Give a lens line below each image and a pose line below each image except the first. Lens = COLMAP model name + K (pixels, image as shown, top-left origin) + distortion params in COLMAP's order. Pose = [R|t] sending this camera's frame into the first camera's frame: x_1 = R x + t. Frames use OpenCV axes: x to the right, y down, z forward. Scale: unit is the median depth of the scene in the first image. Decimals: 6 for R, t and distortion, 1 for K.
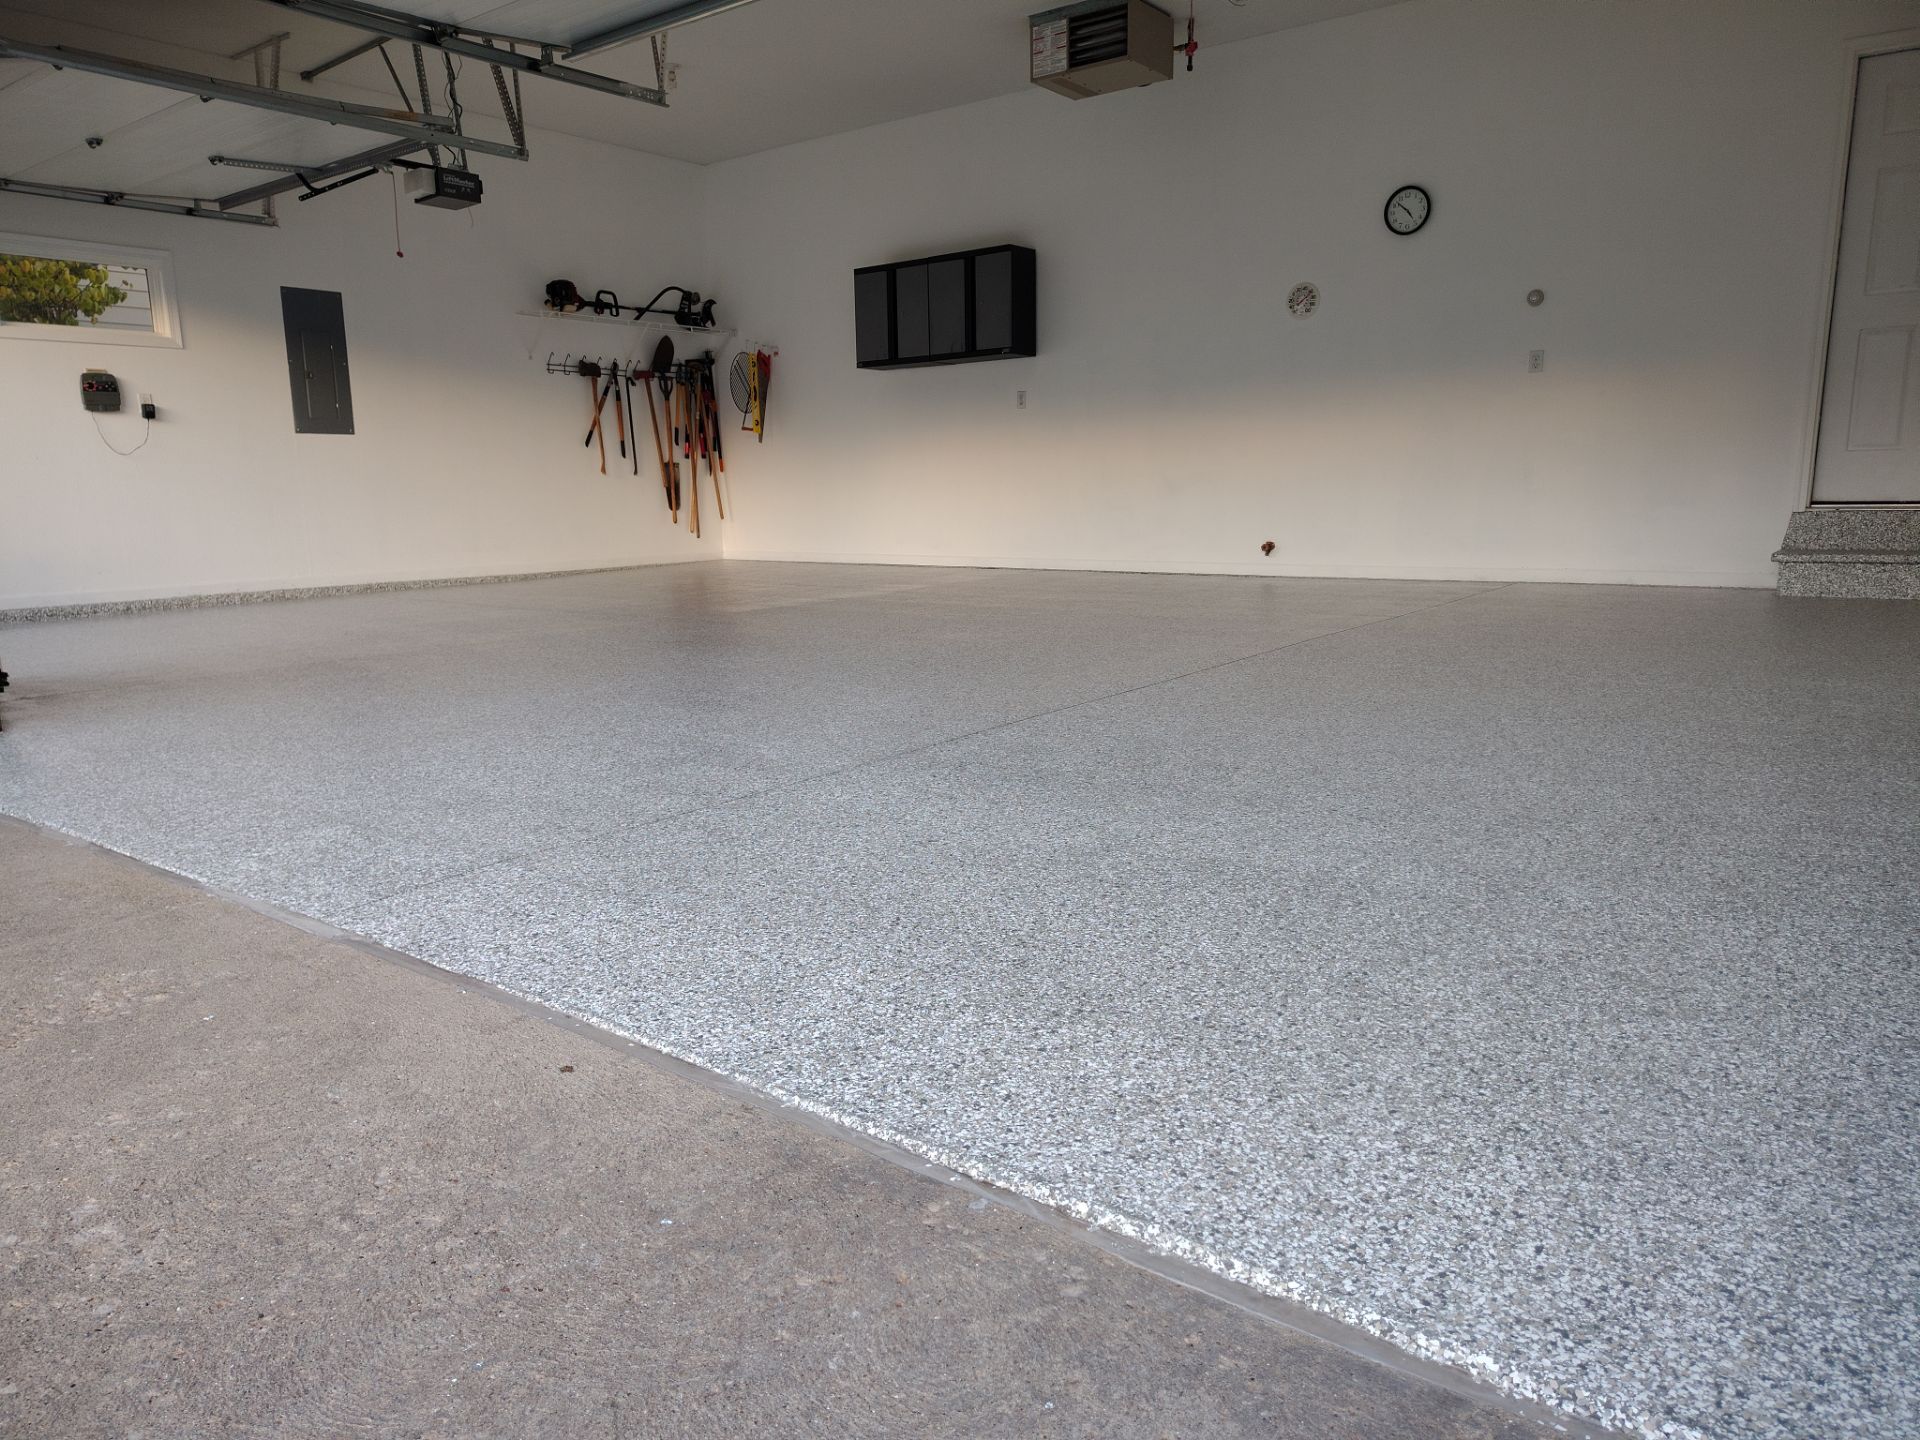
lens RADIAL K [[1323.1, 0, 940.7], [0, 1323.1, 747.5], [0, 0, 1]] dist [0.051596, -0.059733]
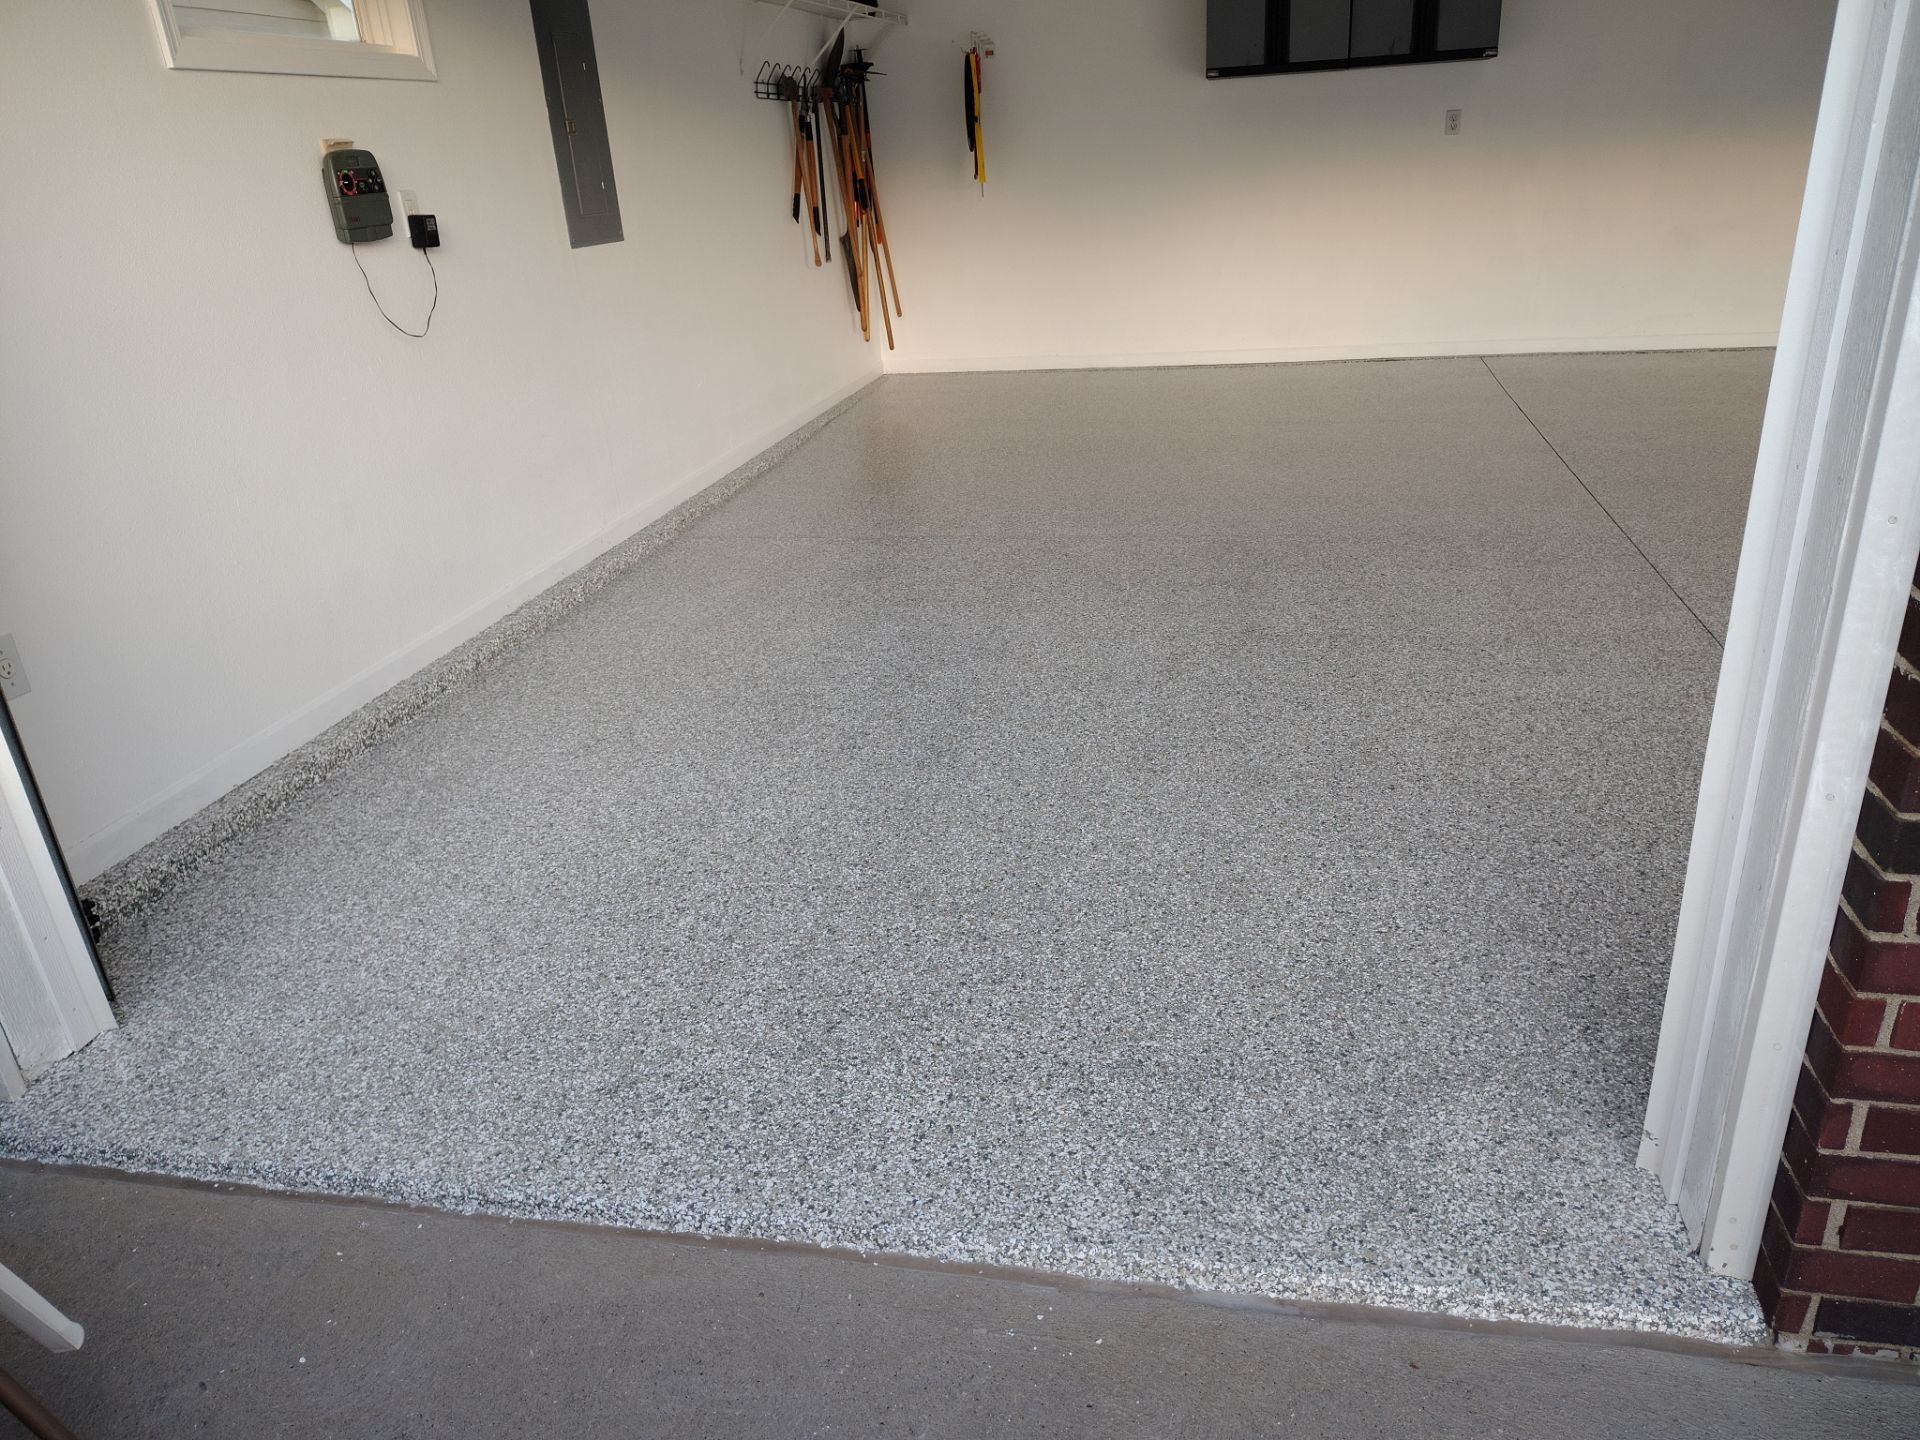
lens RADIAL K [[1323.1, 0, 976.9], [0, 1323.1, 718.7], [0, 0, 1]] dist [0.051596, -0.059733]
pose [[0.887535, -0.213268, 0.408408, -0.575701], [0.129785, 0.966249, 0.222526, -0.149636], [-0.442082, -0.144494, 0.885260, 0.436532]]
